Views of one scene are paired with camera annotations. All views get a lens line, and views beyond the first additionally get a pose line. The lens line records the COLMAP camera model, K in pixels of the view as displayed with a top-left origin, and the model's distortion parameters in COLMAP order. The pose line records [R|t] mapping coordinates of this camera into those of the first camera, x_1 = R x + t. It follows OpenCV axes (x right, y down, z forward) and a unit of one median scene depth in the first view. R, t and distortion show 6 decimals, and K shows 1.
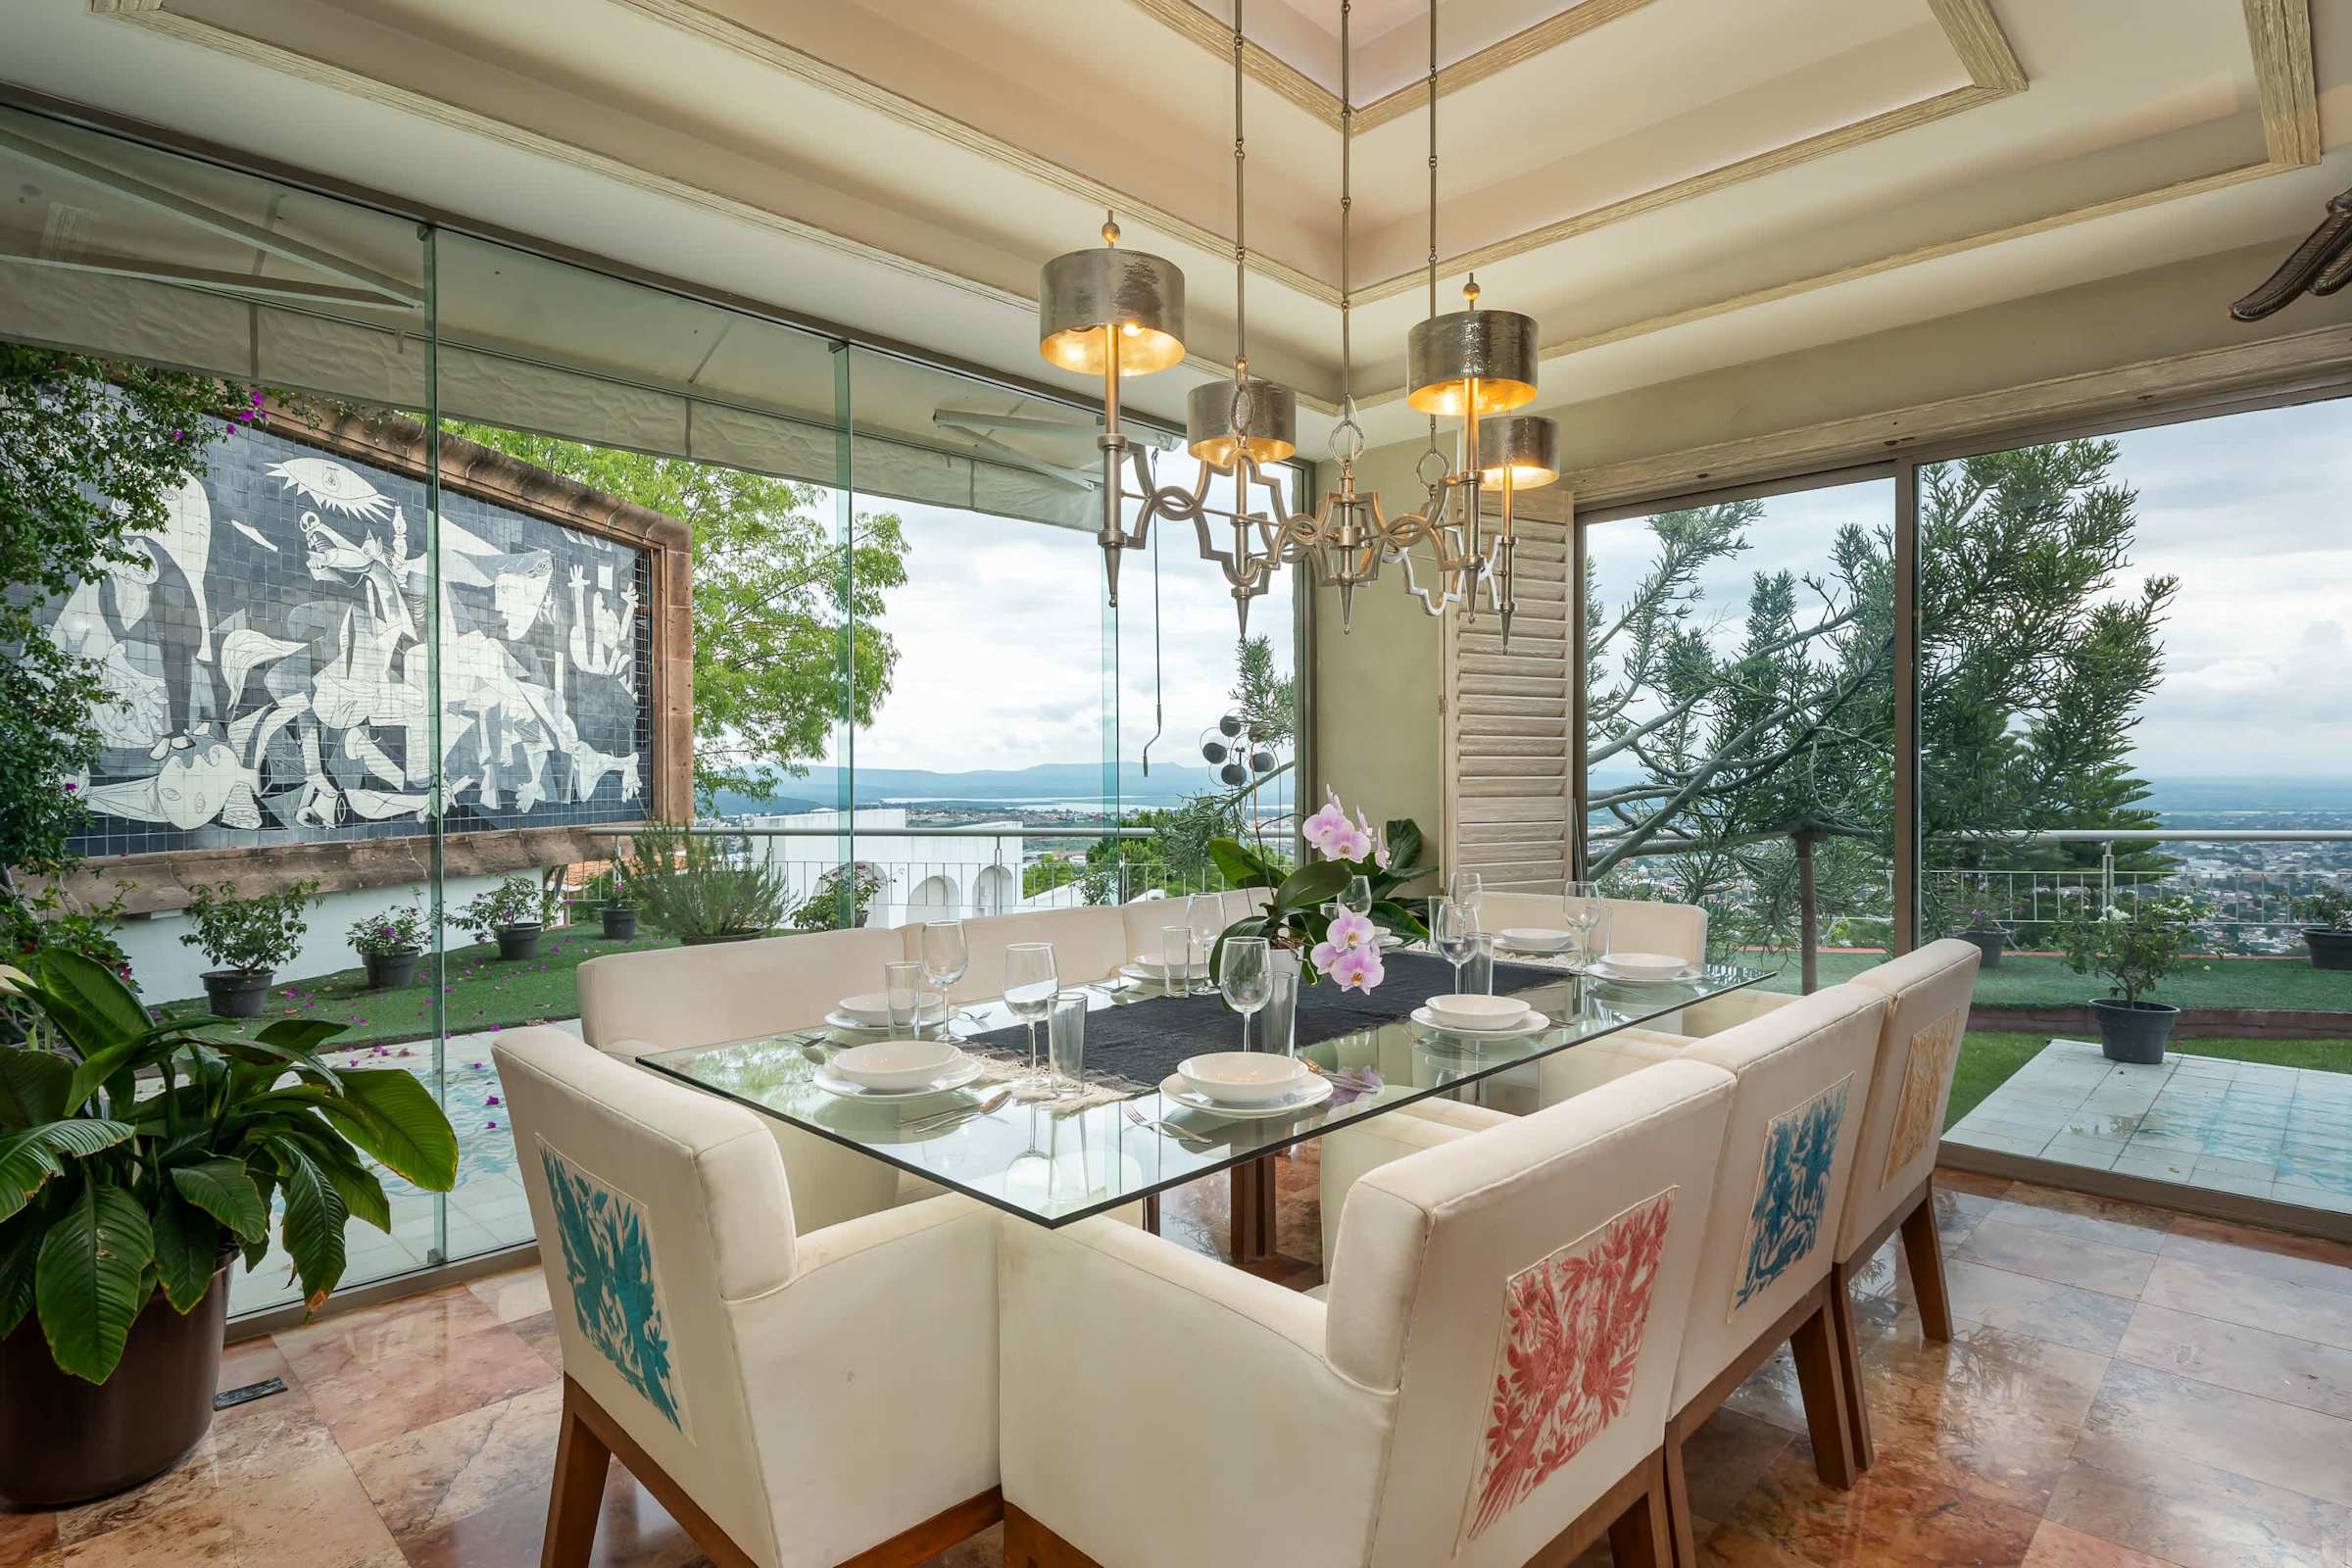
lens RADIAL K [[1221.6, 0, 1176.0], [0, 1221.6, 784.0], [0, 0, 1]] dist [0.005346, 0.000220]
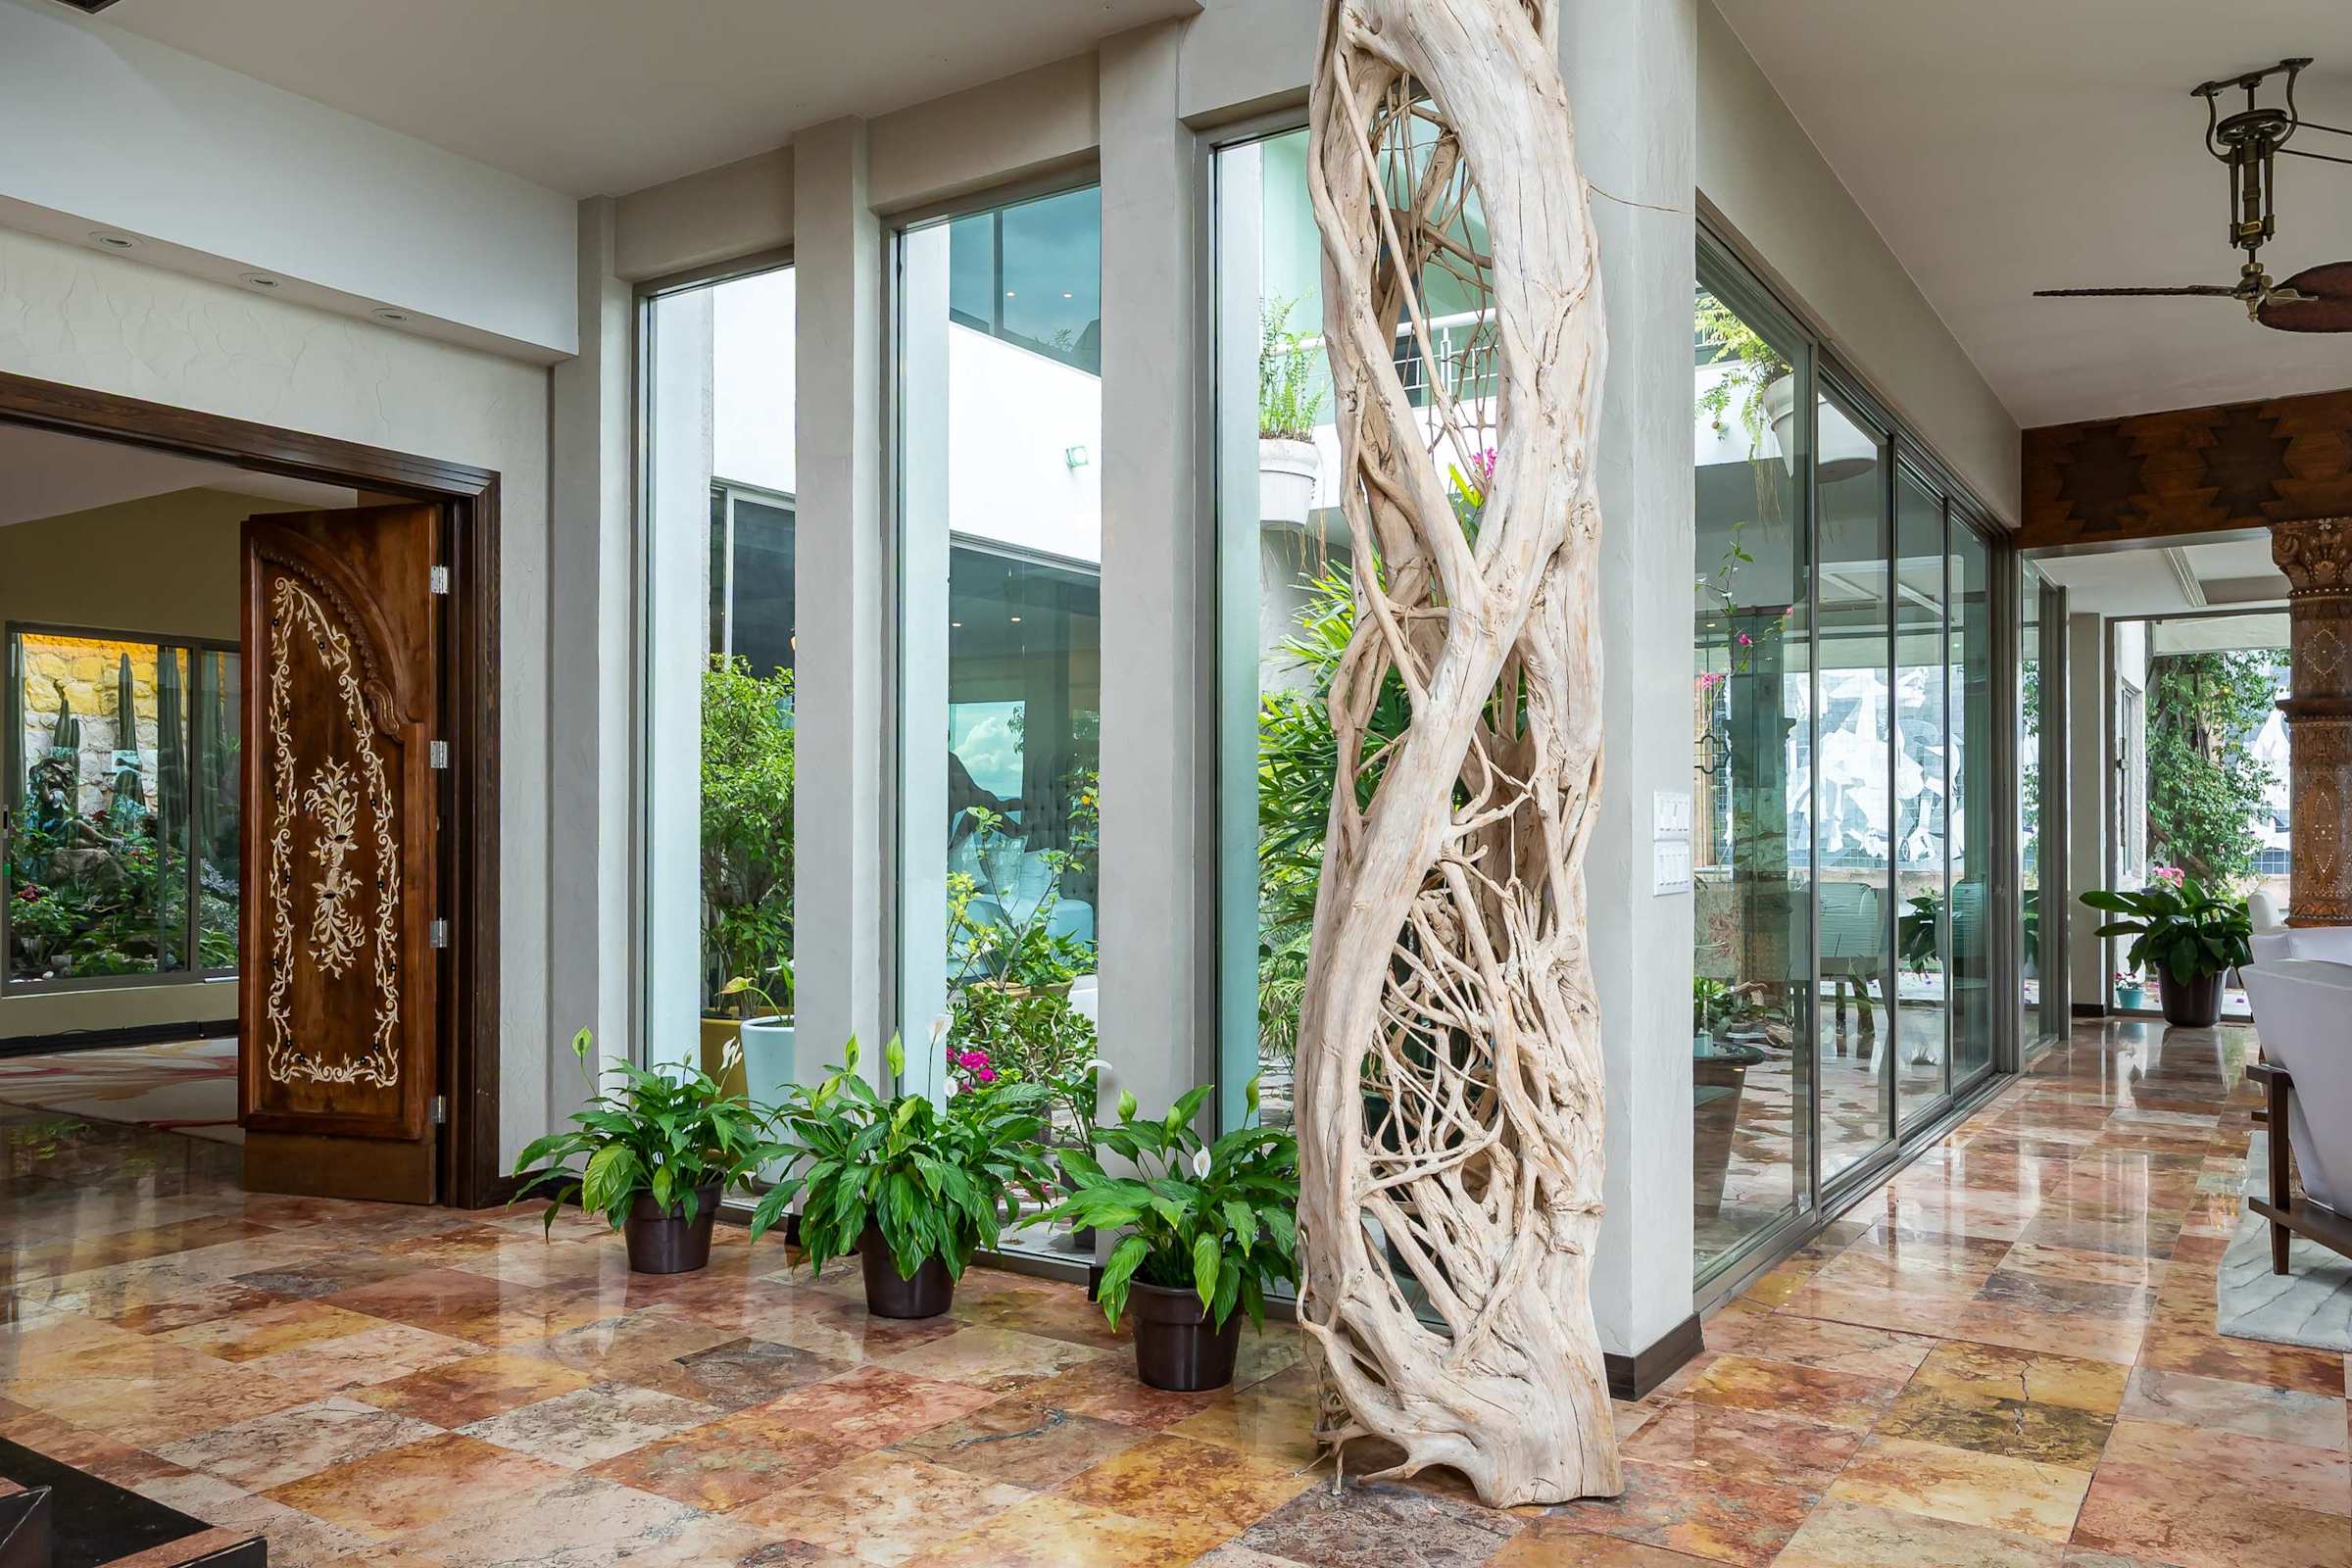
lens RADIAL K [[1714.0, 0, 1169.6], [0, 1714.0, 825.8], [0, 0, 1]] dist [-0.005623, 0.006848]
pose [[0.190760, 0.000908, -0.981636, 0.974704], [-0.009241, 0.999957, -0.000871, 0.006964], [0.981593, 0.009237, 0.190760, -0.810442]]
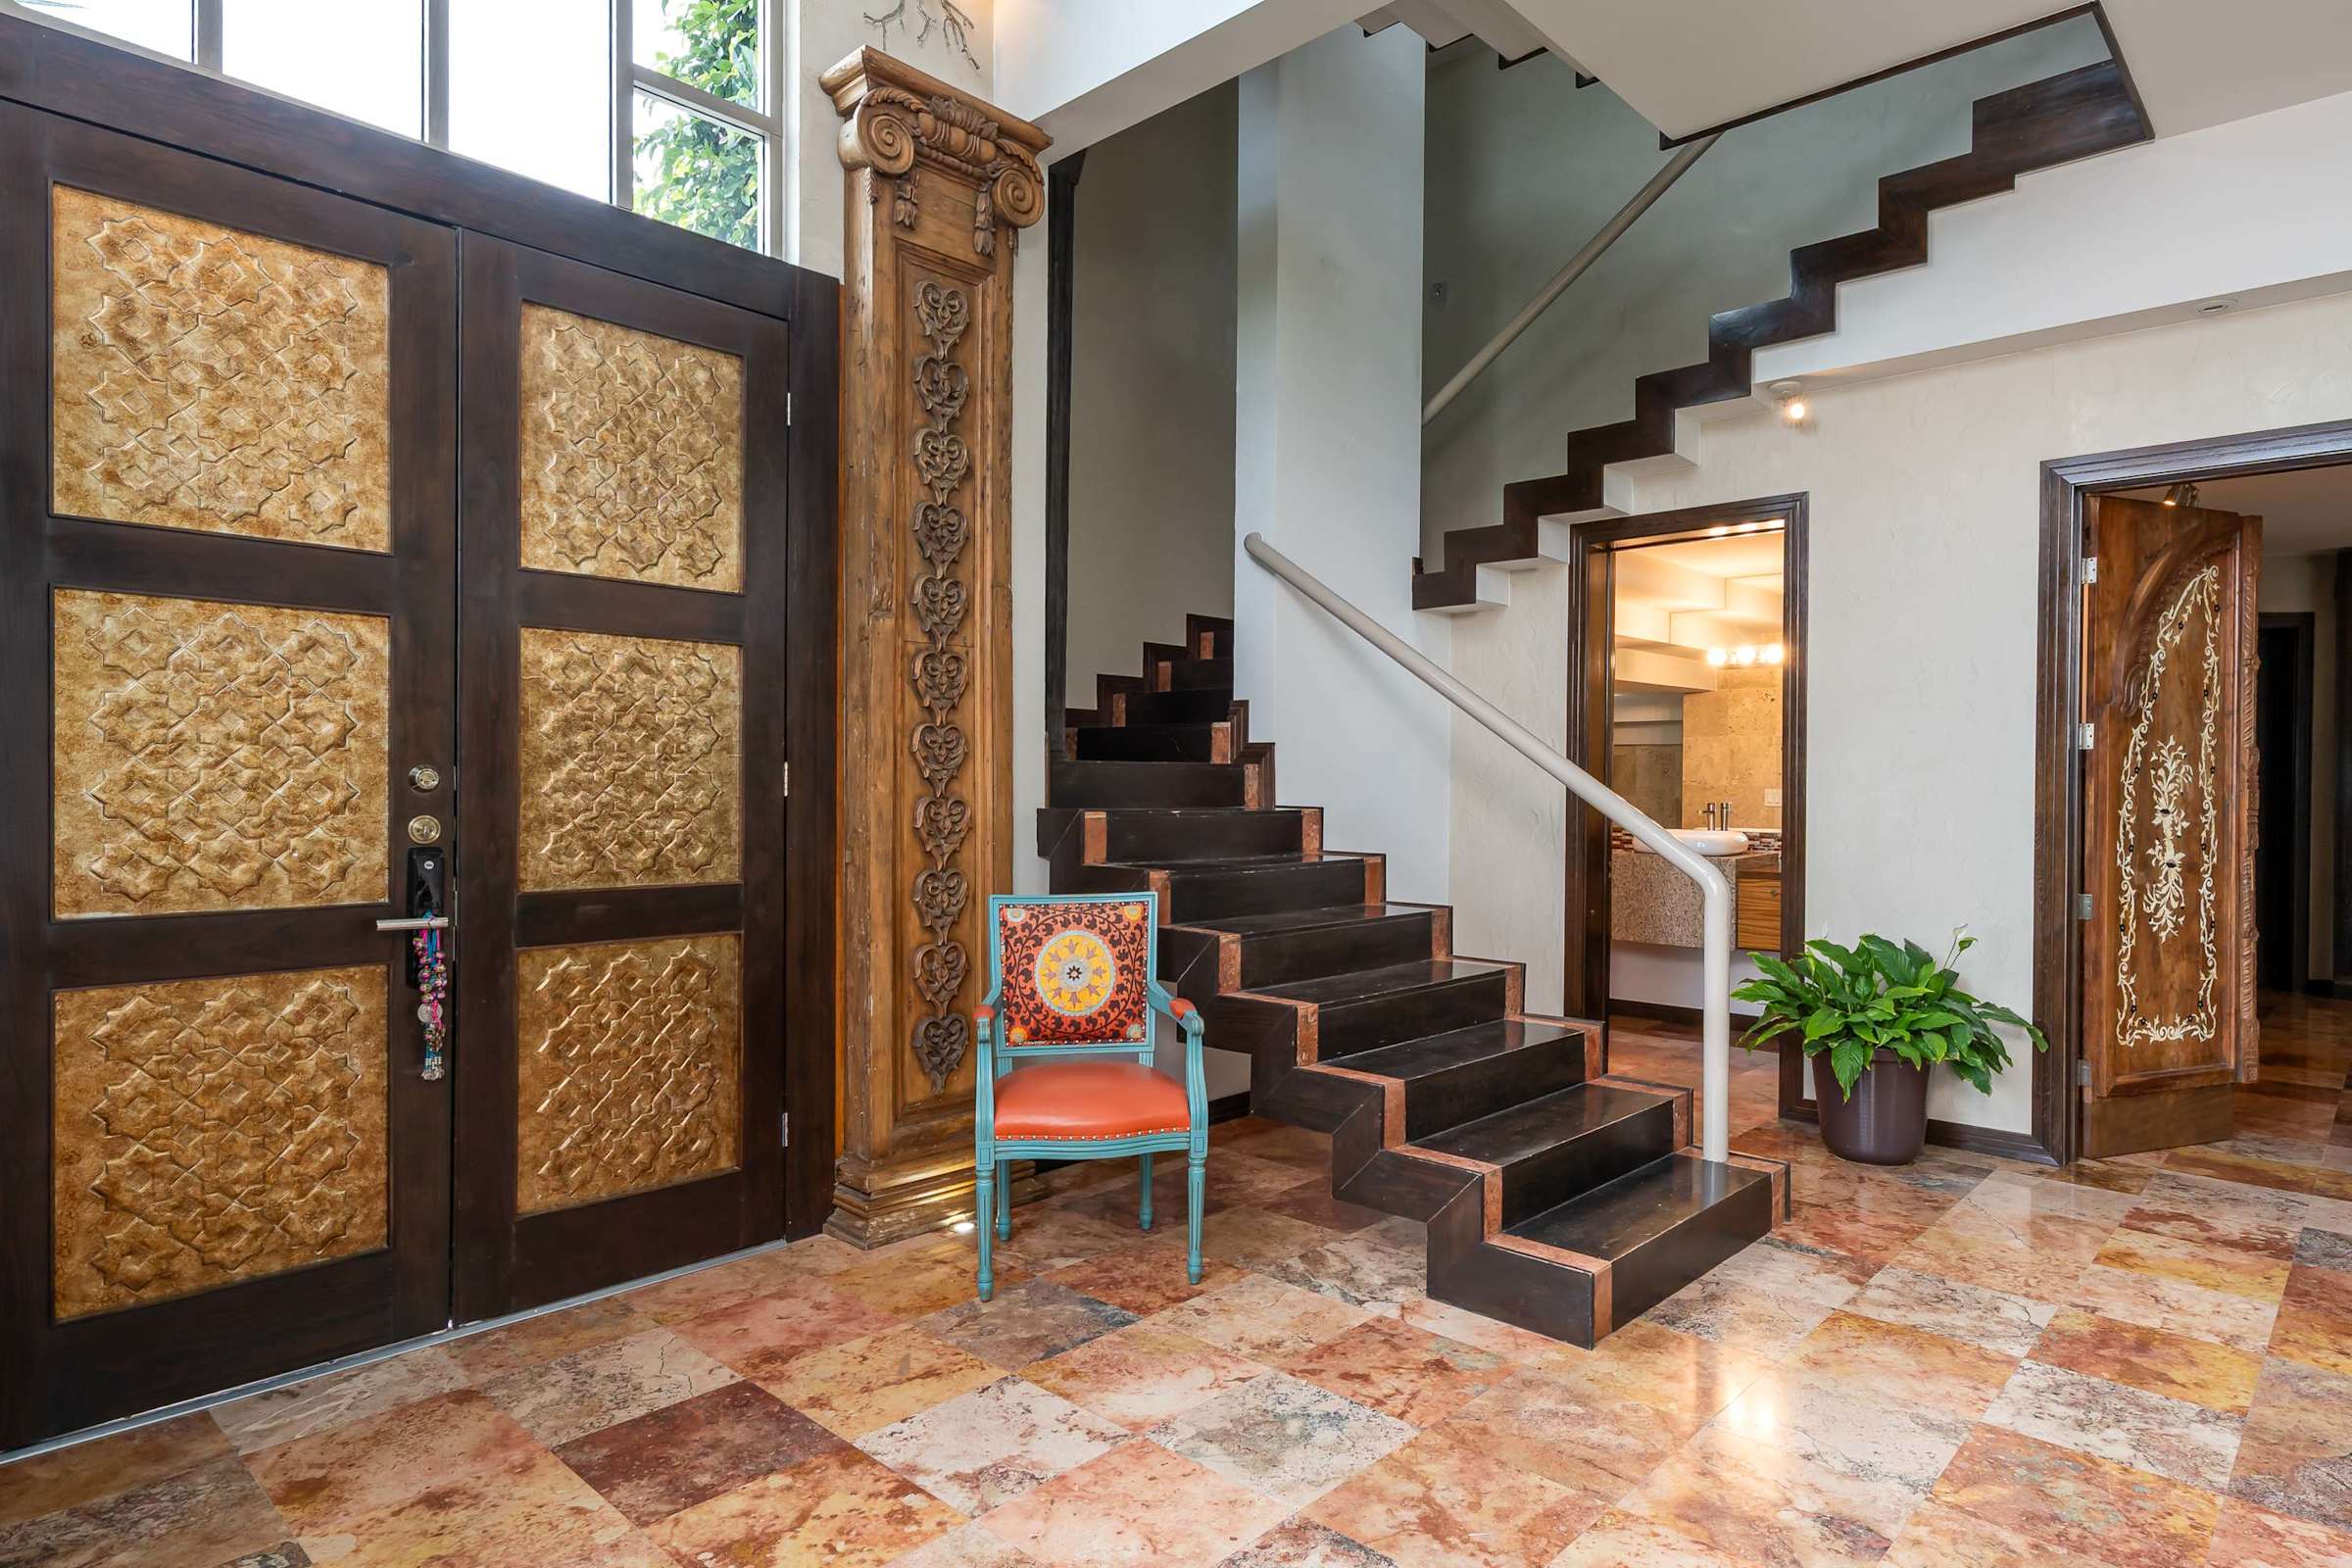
lens RADIAL K [[1296.9, 0, 1171.1], [0, 1296.9, 800.6], [0, 0, 1]] dist [0.002815, -0.000686]
pose [[-0.999985, 0.001348, -0.005260, 0.747870], [0.001249, 0.999825, 0.018652, 0.001382], [0.005284, 0.018646, -0.999812, -0.550247]]
